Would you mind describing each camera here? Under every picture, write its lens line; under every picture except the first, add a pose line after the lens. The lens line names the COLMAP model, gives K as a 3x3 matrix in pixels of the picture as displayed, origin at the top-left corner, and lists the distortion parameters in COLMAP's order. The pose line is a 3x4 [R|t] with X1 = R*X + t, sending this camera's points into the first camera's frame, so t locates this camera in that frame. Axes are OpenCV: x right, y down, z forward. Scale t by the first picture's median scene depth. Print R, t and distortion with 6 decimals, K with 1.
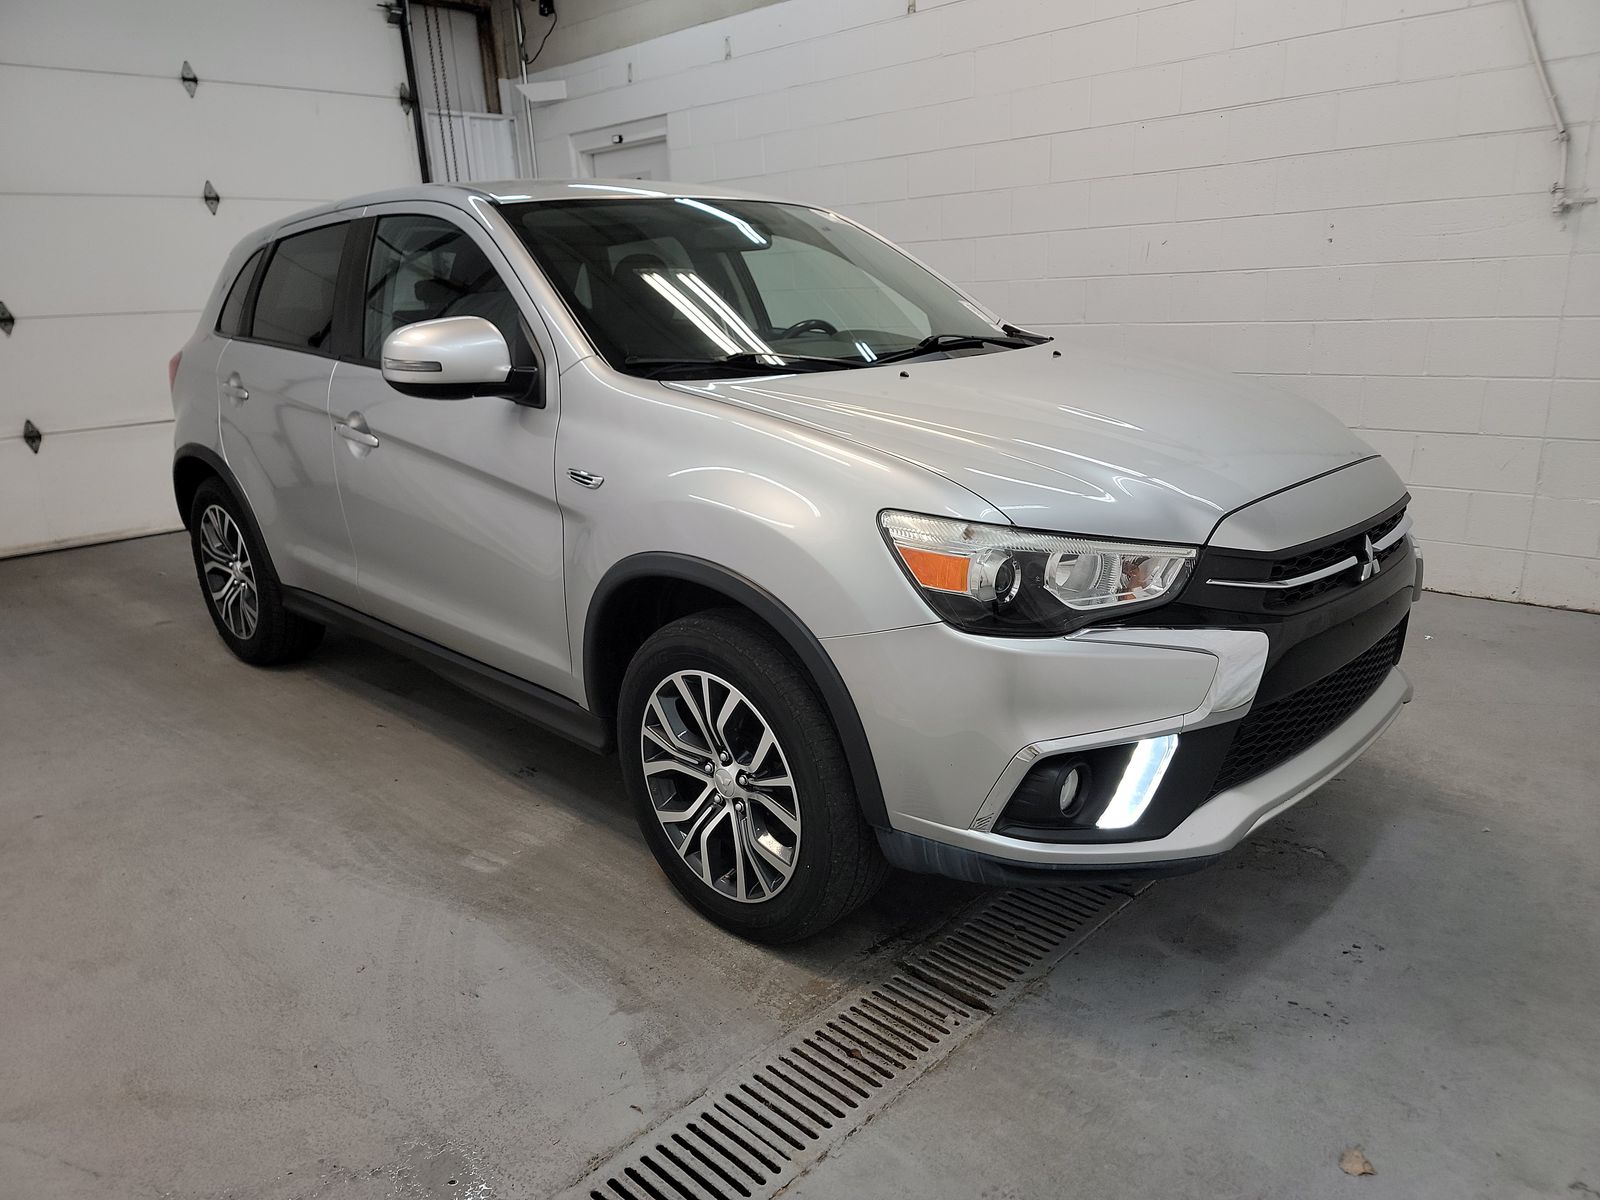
lens RADIAL K [[1111.0, 0, 792.5], [0, 1111.0, 614.7], [0, 0, 1]] dist [0.072492, -0.058270]
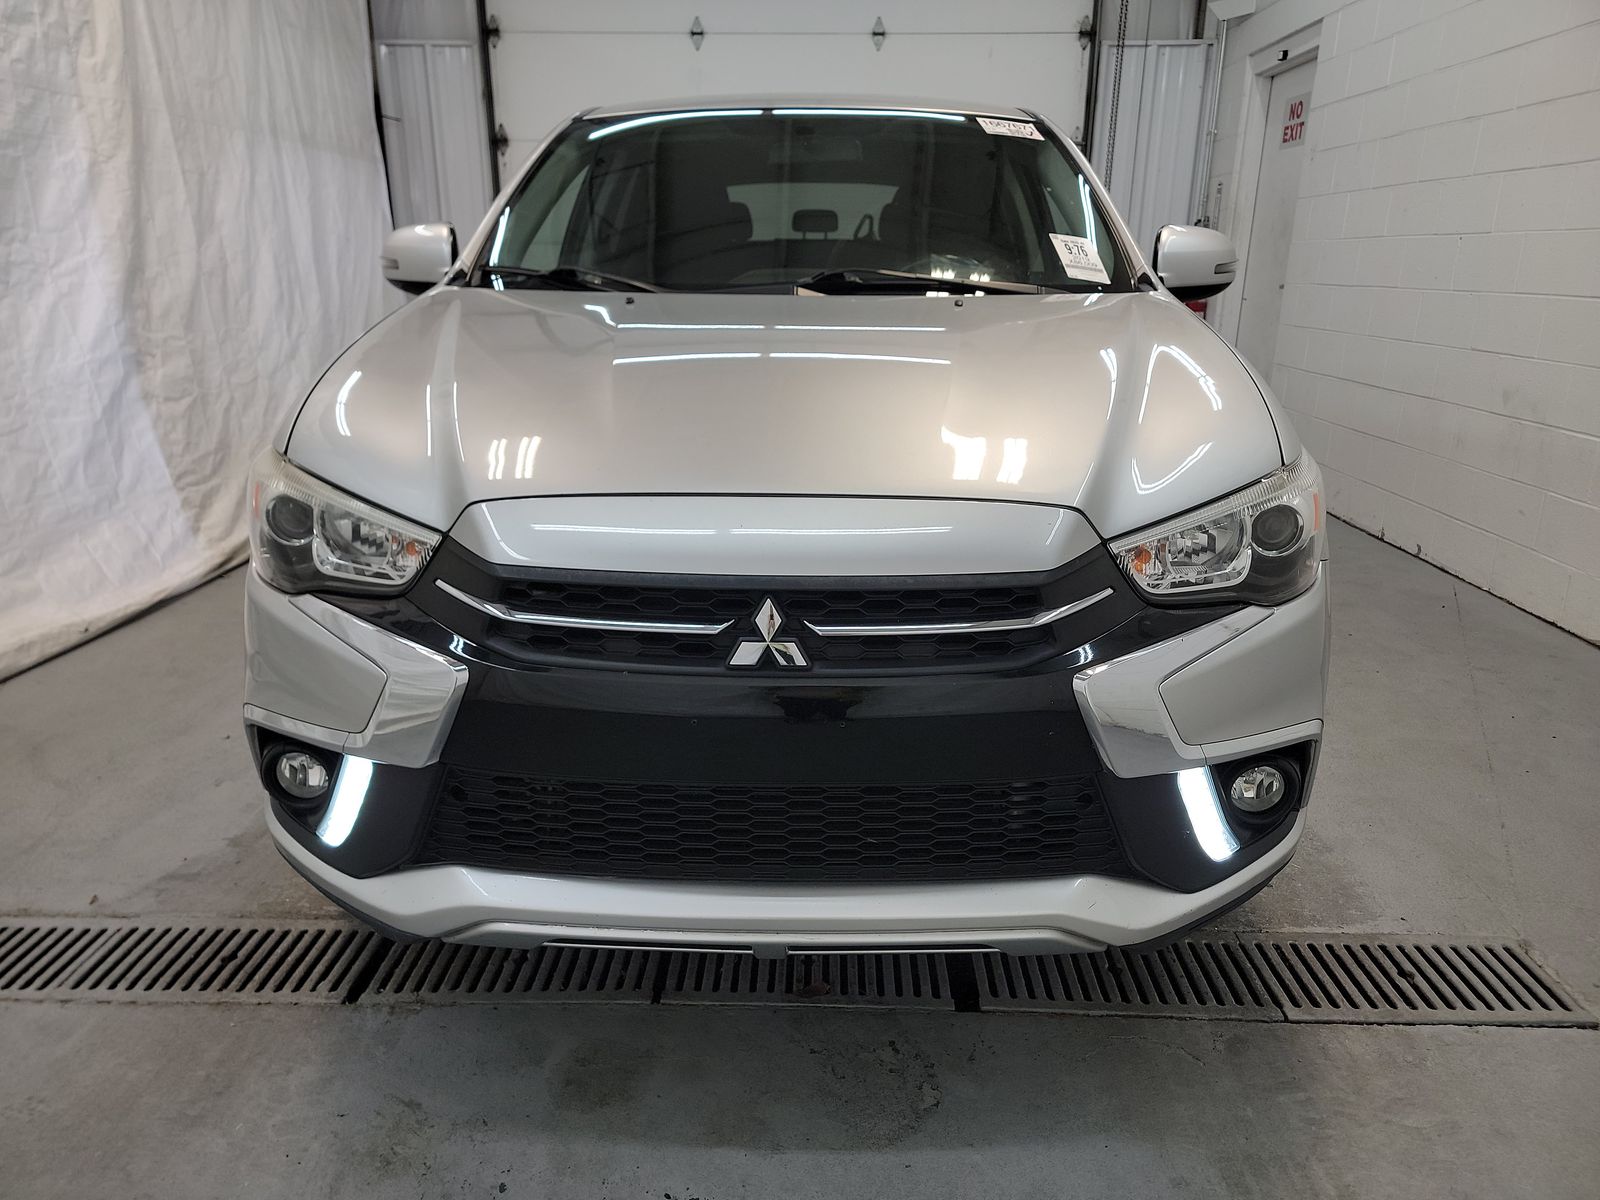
lens RADIAL K [[1111.0, 0, 792.5], [0, 1111.0, 614.7], [0, 0, 1]] dist [0.072492, -0.058270]
pose [[0.685501, 0.262567, -0.679078, 0.470041], [-0.237169, 0.962364, 0.132687, -0.076100], [0.688360, 0.070099, 0.721974, 0.275445]]
